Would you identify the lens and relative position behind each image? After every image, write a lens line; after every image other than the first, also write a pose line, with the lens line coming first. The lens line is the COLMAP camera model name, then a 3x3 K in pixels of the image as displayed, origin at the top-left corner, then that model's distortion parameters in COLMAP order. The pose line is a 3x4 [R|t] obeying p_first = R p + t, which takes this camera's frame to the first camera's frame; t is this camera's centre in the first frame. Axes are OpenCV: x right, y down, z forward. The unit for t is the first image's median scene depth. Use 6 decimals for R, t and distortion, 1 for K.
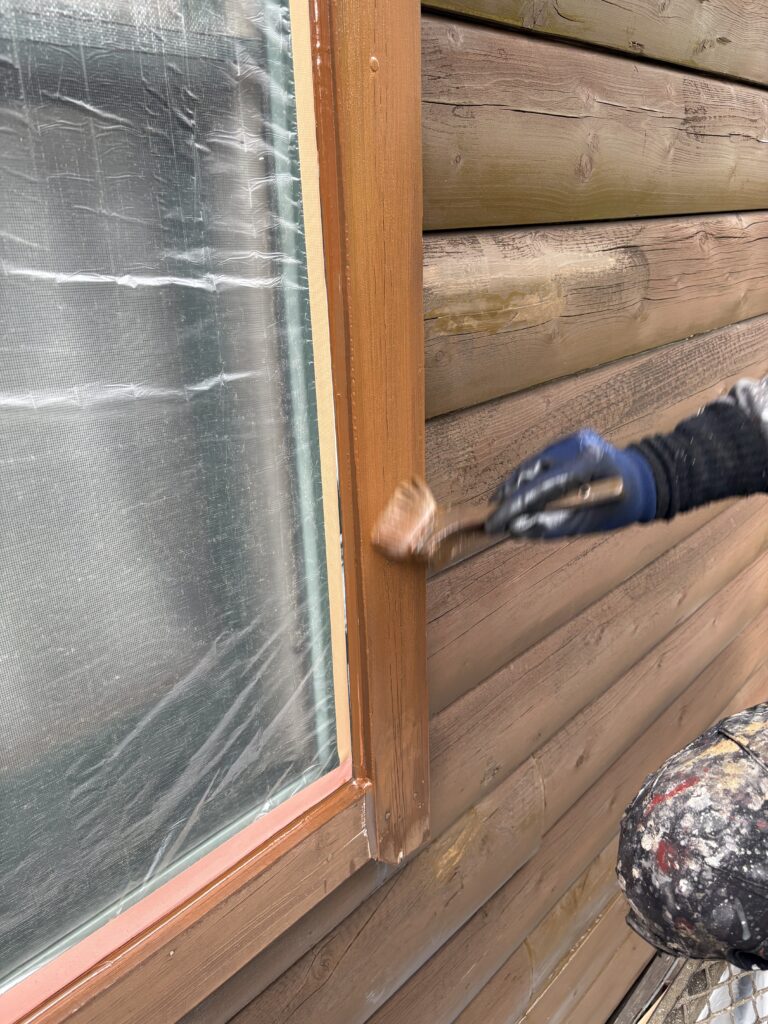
lens RADIAL K [[772.1, 0, 384.0], [0, 772.1, 512.0], [0, 0, 1]] dist [0.002728, 0.001757]
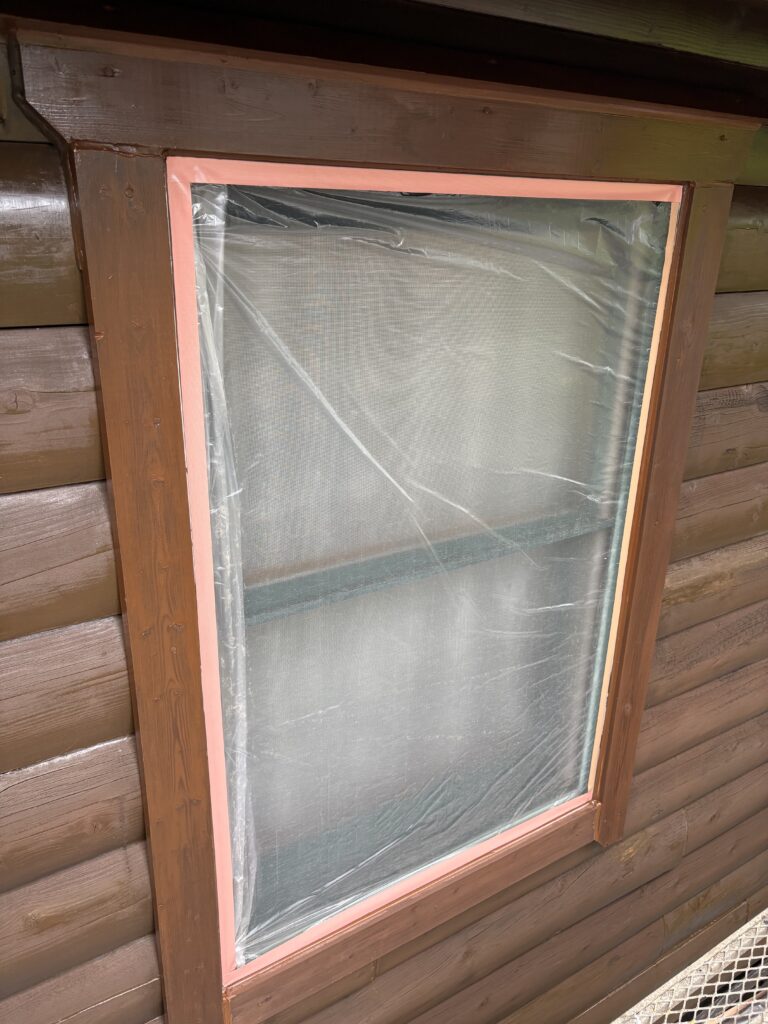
lens RADIAL K [[772.1, 0, 384.0], [0, 772.1, 512.0], [0, 0, 1]] dist [0.002728, 0.001757]
pose [[0.965682, 0.137203, -0.220531, -0.193199], [-0.137926, 0.990368, 0.012192, -0.318035], [0.220080, 0.018643, 0.975304, -0.999014]]
